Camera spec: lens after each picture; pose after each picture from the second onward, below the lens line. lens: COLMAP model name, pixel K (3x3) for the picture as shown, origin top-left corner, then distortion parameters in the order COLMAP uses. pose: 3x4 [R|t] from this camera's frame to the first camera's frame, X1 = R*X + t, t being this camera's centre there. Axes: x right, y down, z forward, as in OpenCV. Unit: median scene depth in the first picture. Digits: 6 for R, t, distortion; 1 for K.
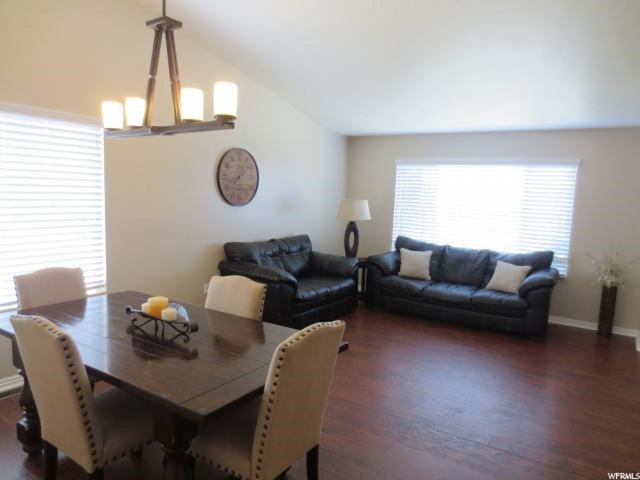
lens RADIAL K [[451.7, 0, 323.1], [0, 451.7, 239.7], [0, 0, 1]] dist [-0.011347, -0.003874]
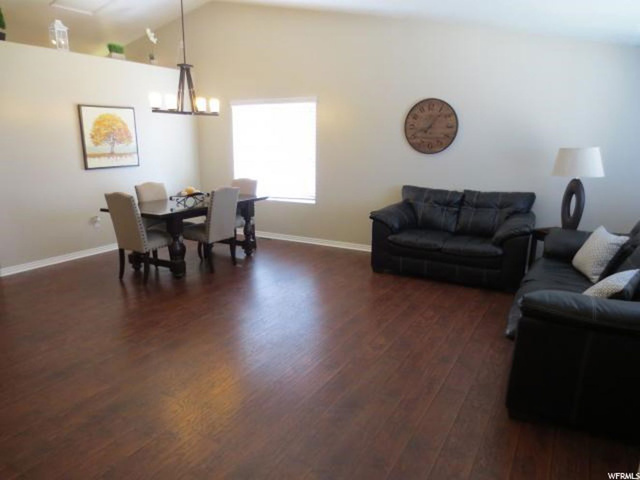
lens RADIAL K [[451.7, 0, 323.3], [0, 451.7, 236.8], [0, 0, 1]] dist [-0.011347, -0.003874]
pose [[0.054296, 0.163235, -0.985092, 0.837770], [-0.117198, 0.980770, 0.156059, -0.018461], [0.991623, 0.106977, 0.072383, 0.660935]]
